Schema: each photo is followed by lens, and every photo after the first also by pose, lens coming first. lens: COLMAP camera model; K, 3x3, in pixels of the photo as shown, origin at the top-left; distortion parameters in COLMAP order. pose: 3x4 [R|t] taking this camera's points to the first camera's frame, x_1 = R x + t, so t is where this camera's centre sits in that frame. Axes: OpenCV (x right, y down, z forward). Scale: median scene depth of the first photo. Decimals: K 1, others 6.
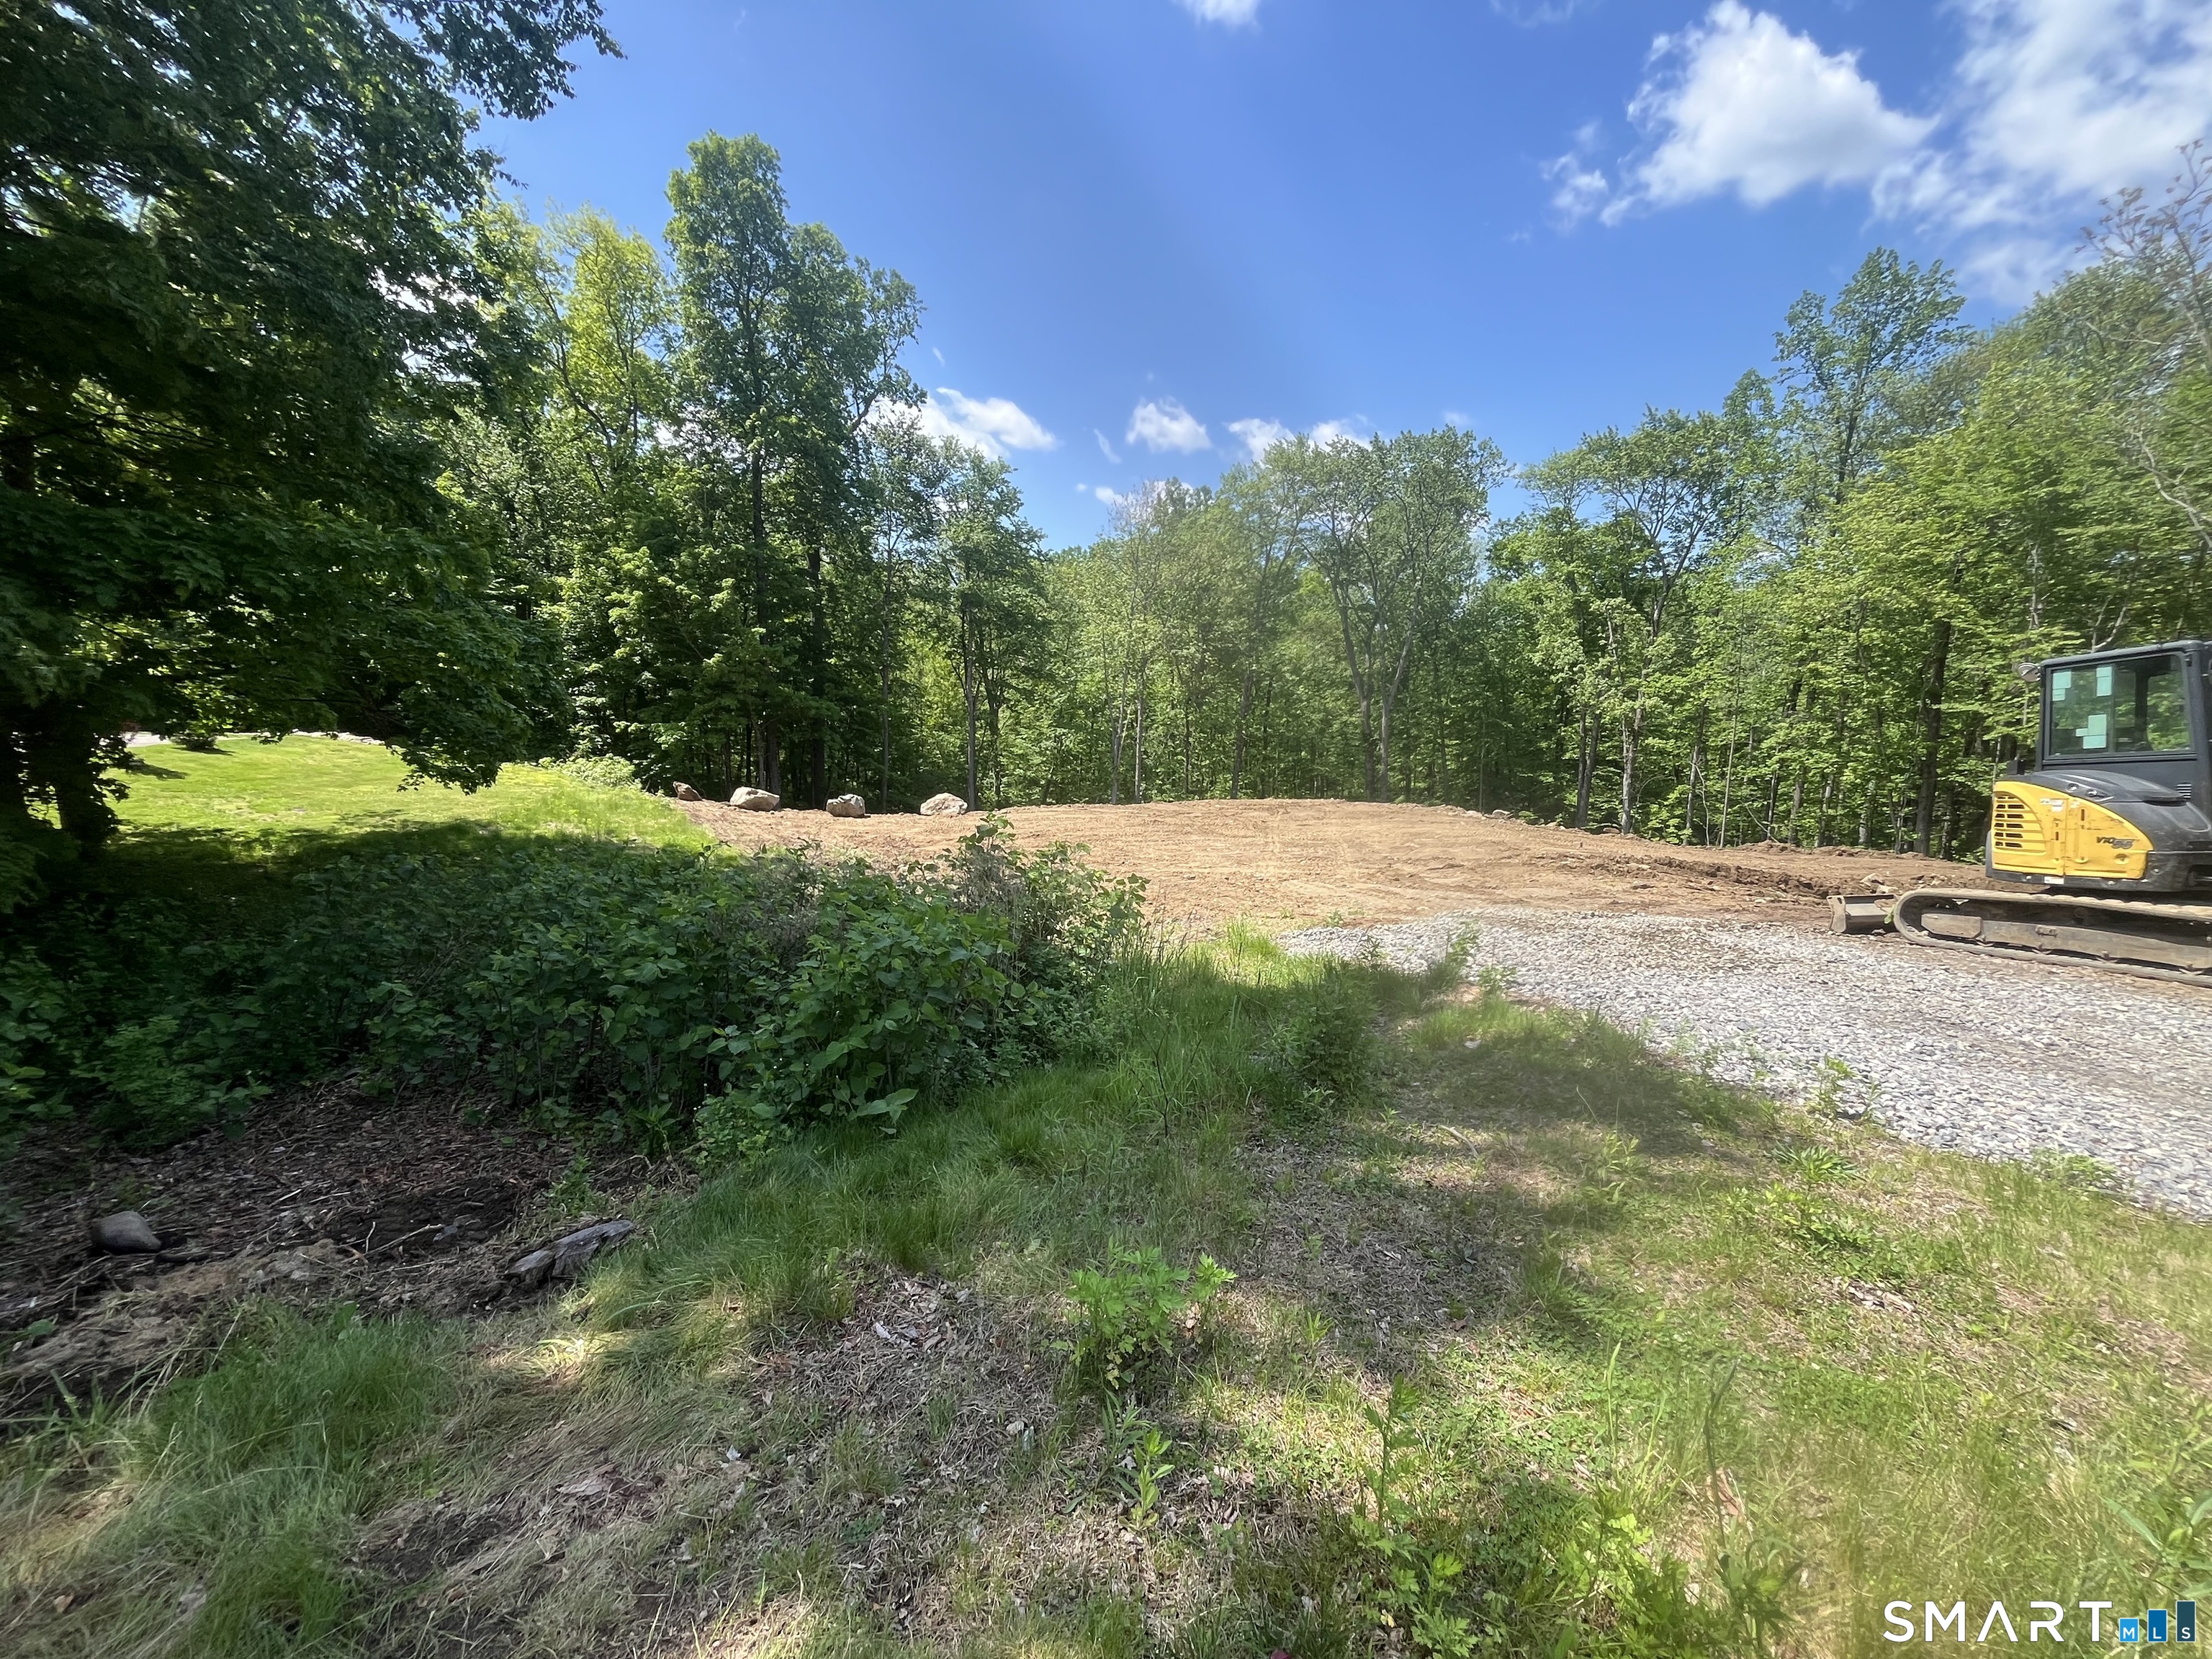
lens RADIAL K [[859.7, 0, 1093.8], [0, 859.7, 805.8], [0, 0, 1]] dist [-0.000933, -0.000052]
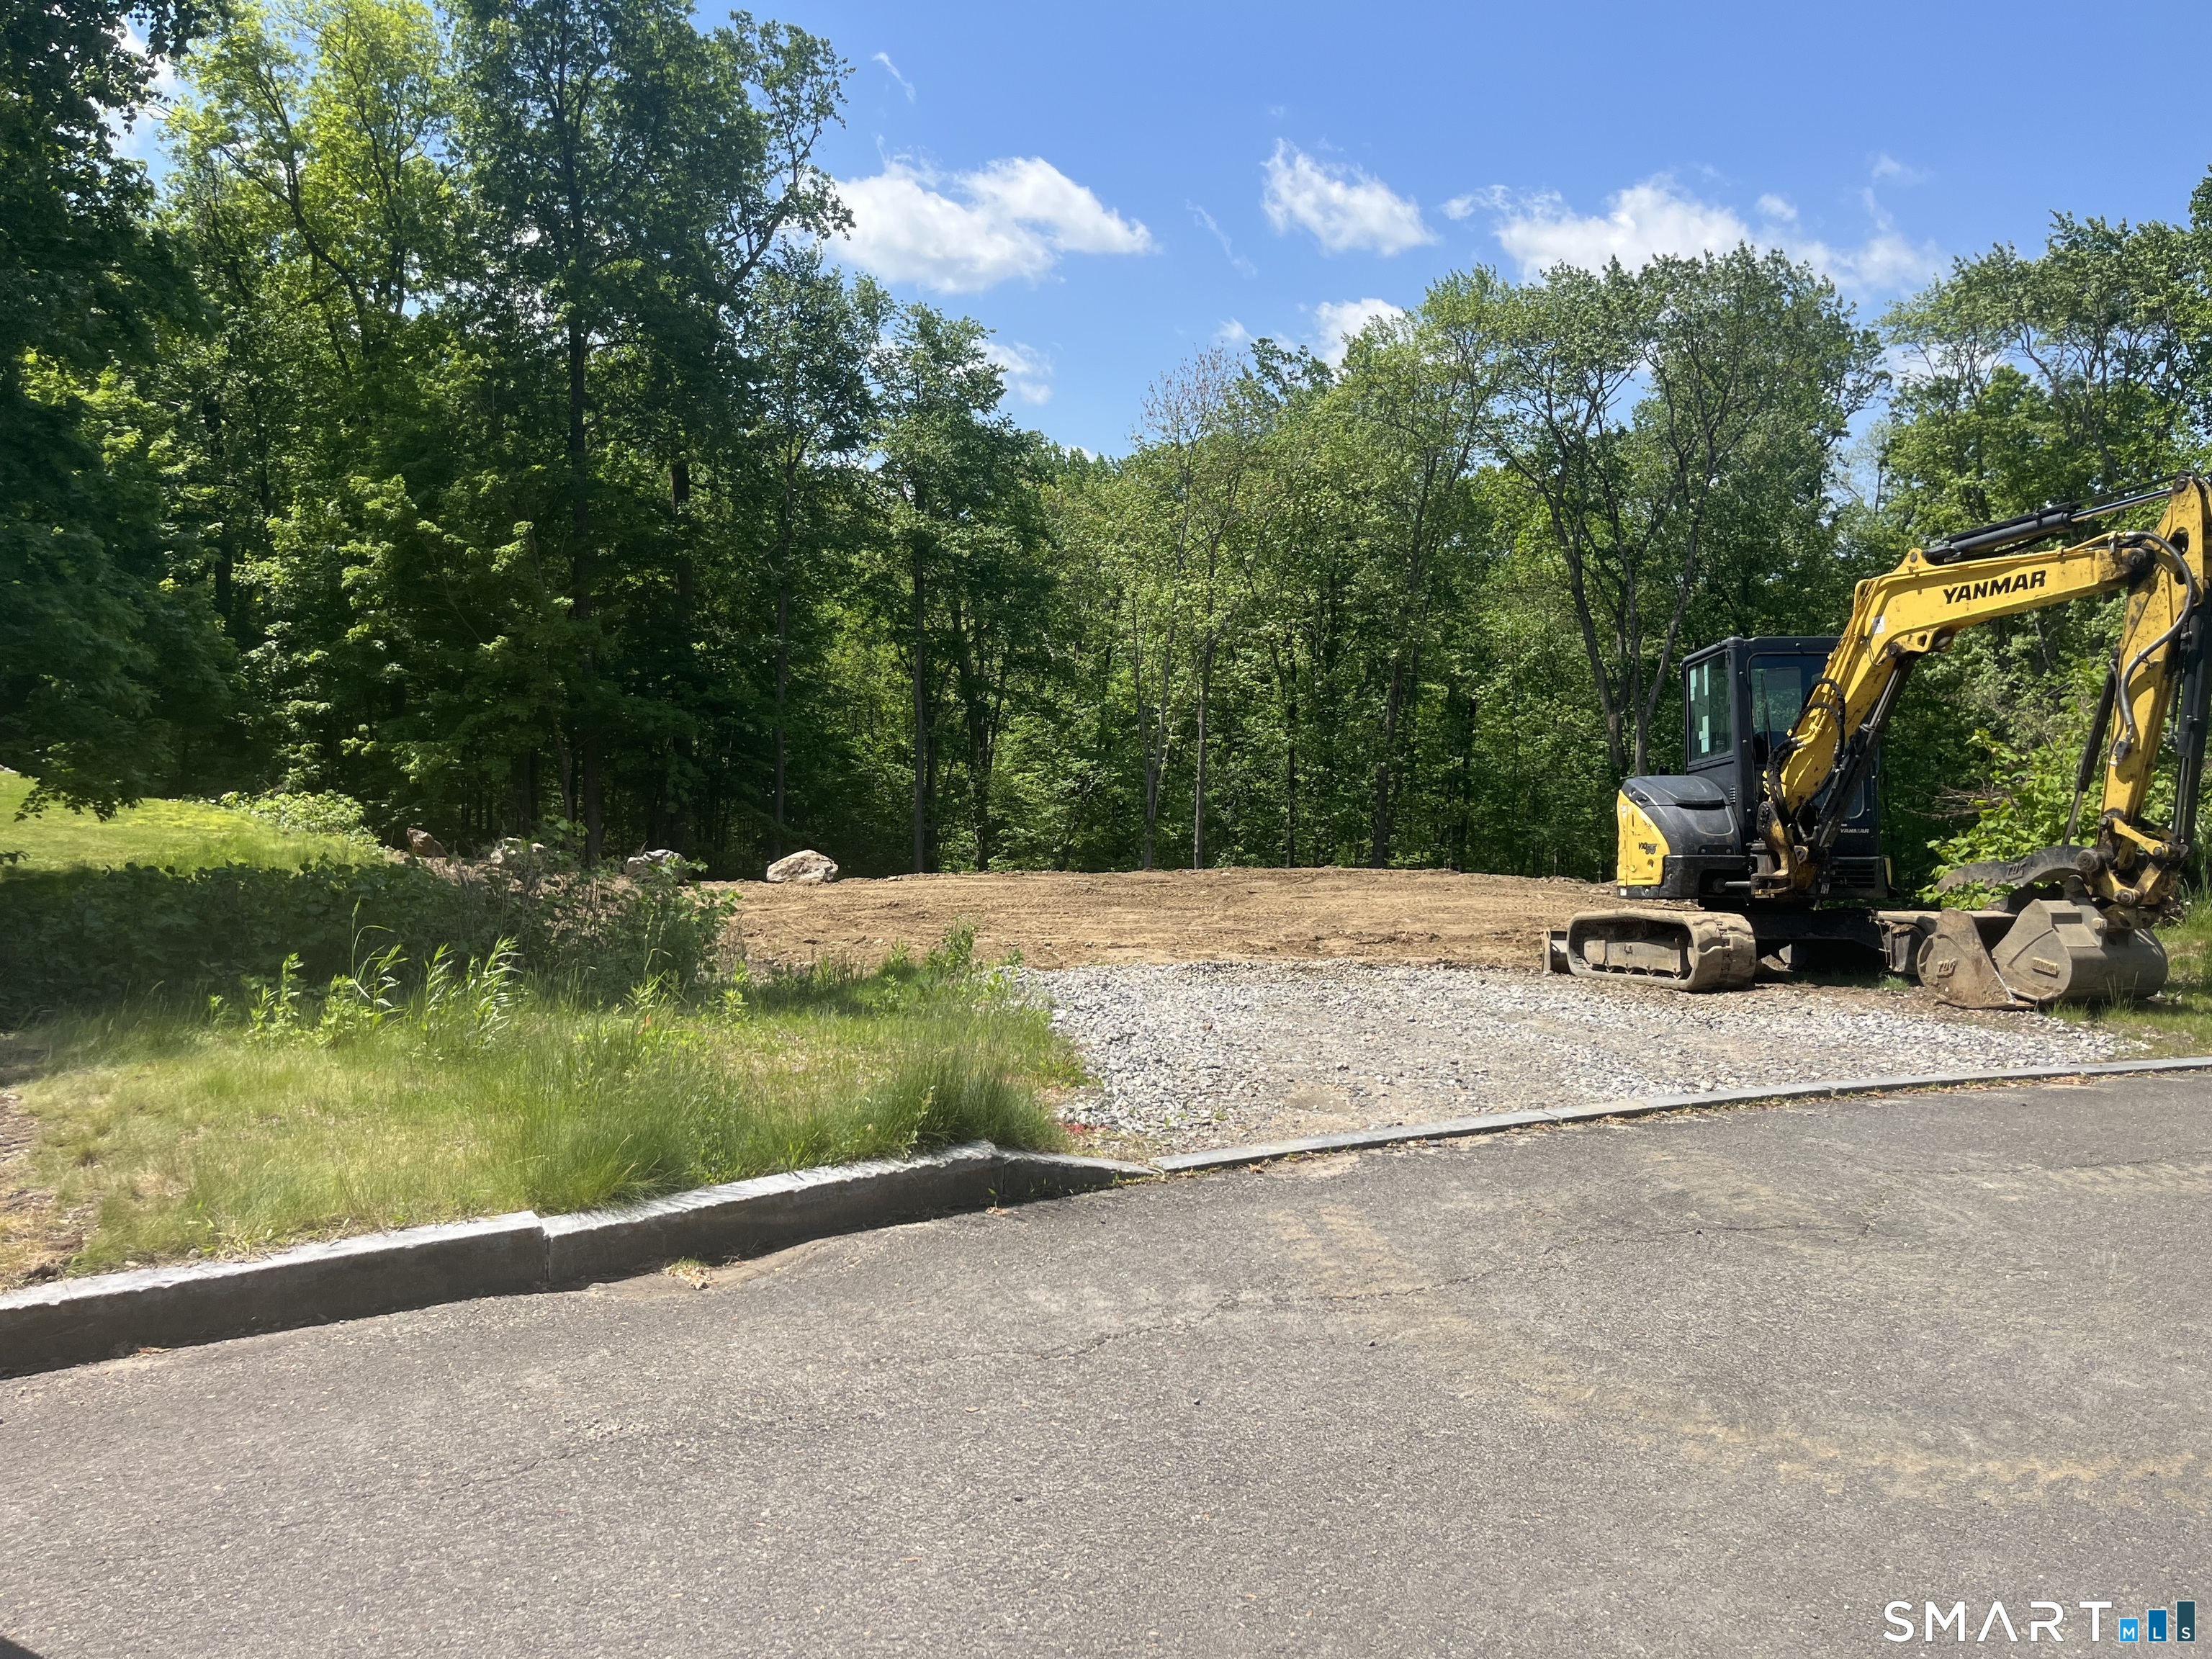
lens RADIAL K [[1617.6, 0, 1110.7], [0, 1617.6, 821.2], [0, 0, 1]] dist [0.056470, -0.075156]
pose [[0.994720, 0.009921, -0.102149, 0.117558], [-0.015679, 0.998323, -0.055722, 0.018454], [0.101424, 0.057029, 0.993207, -0.128014]]
